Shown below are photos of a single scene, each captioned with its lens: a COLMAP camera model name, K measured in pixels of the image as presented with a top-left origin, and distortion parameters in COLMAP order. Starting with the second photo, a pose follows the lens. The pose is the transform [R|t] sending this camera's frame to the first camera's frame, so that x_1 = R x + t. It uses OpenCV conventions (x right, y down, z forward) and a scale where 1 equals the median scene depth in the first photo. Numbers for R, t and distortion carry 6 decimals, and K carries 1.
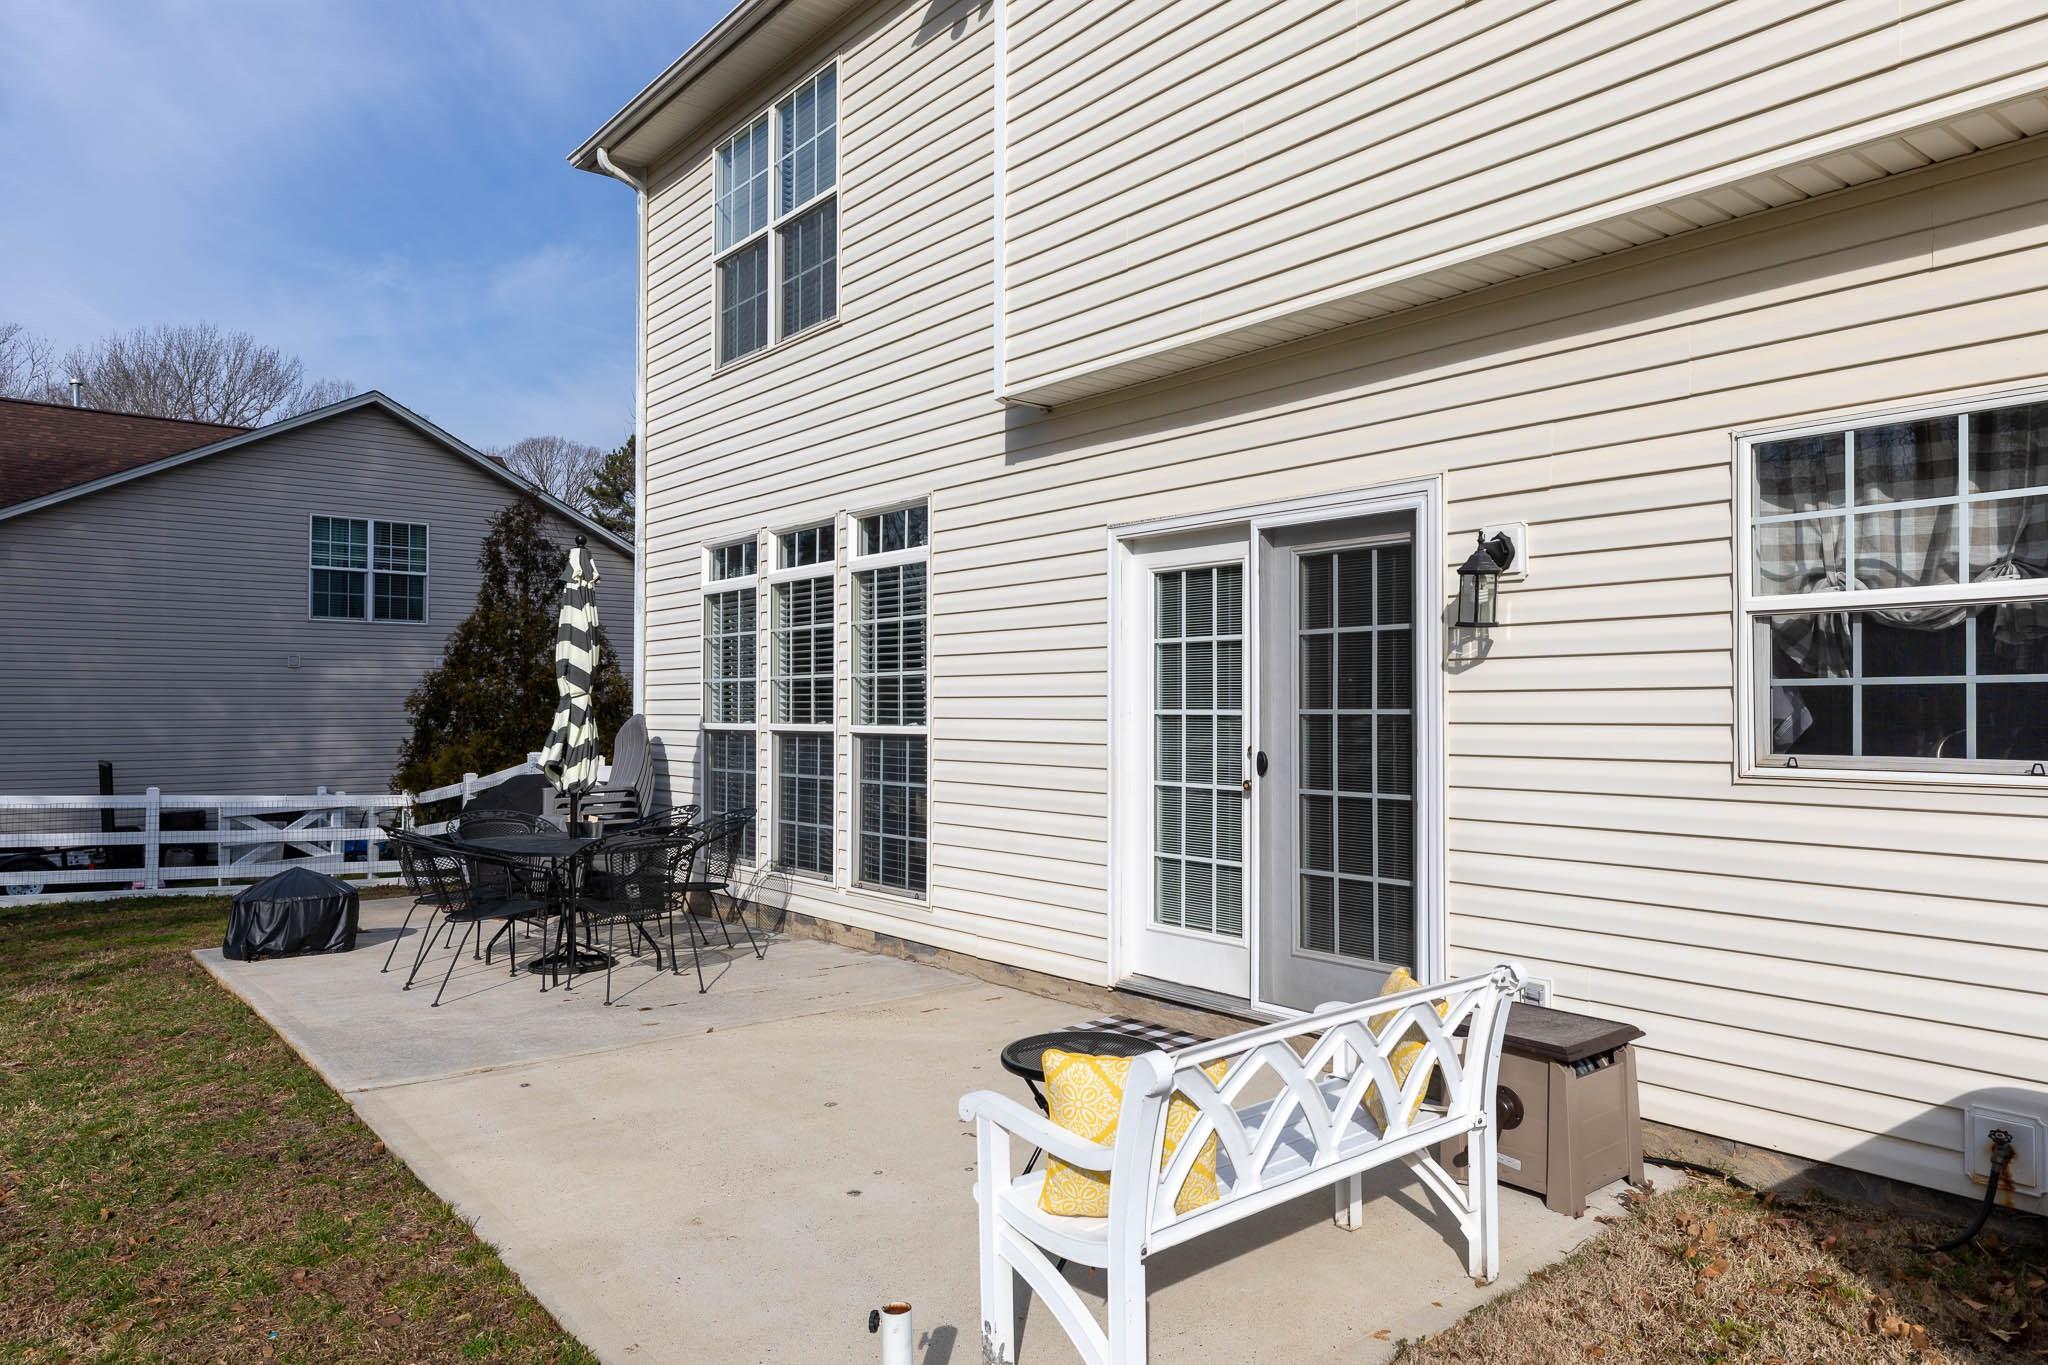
lens RADIAL K [[1295.2, 0, 1024.0], [0, 1295.2, 682.5], [0, 0, 1]] dist [0.004440, 0.001698]
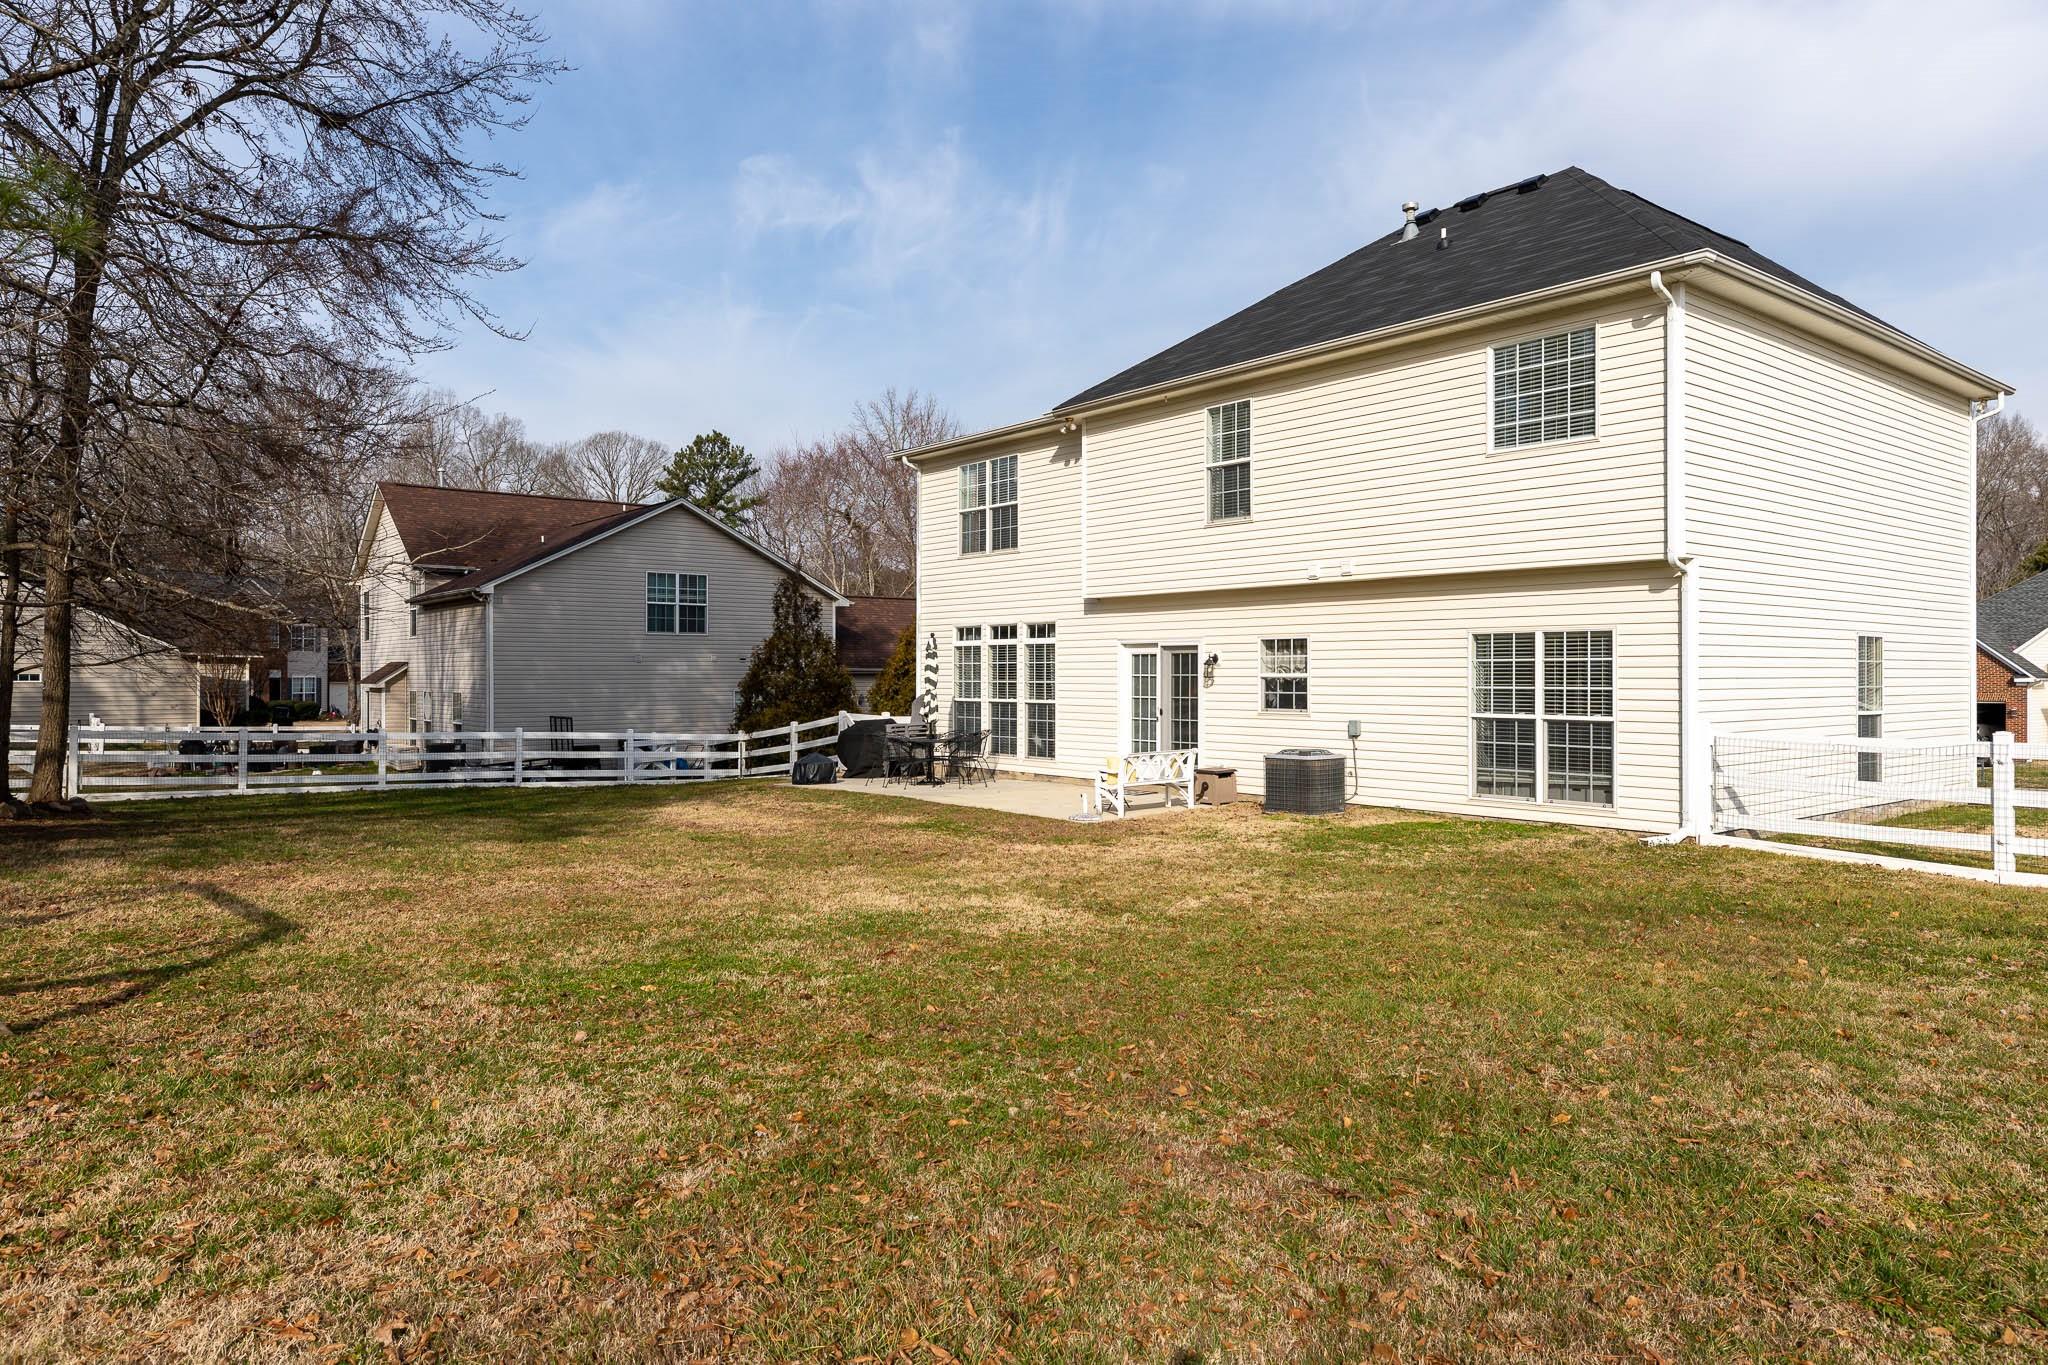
lens RADIAL K [[1295.2, 0, 1024.0], [0, 1295.2, 682.5], [0, 0, 1]] dist [0.004440, 0.001698]
pose [[0.999969, -0.000146, -0.007921, -0.108839], [0.000362, 0.999628, 0.027281, -0.076638], [0.007914, -0.027283, 0.999596, -1.702771]]
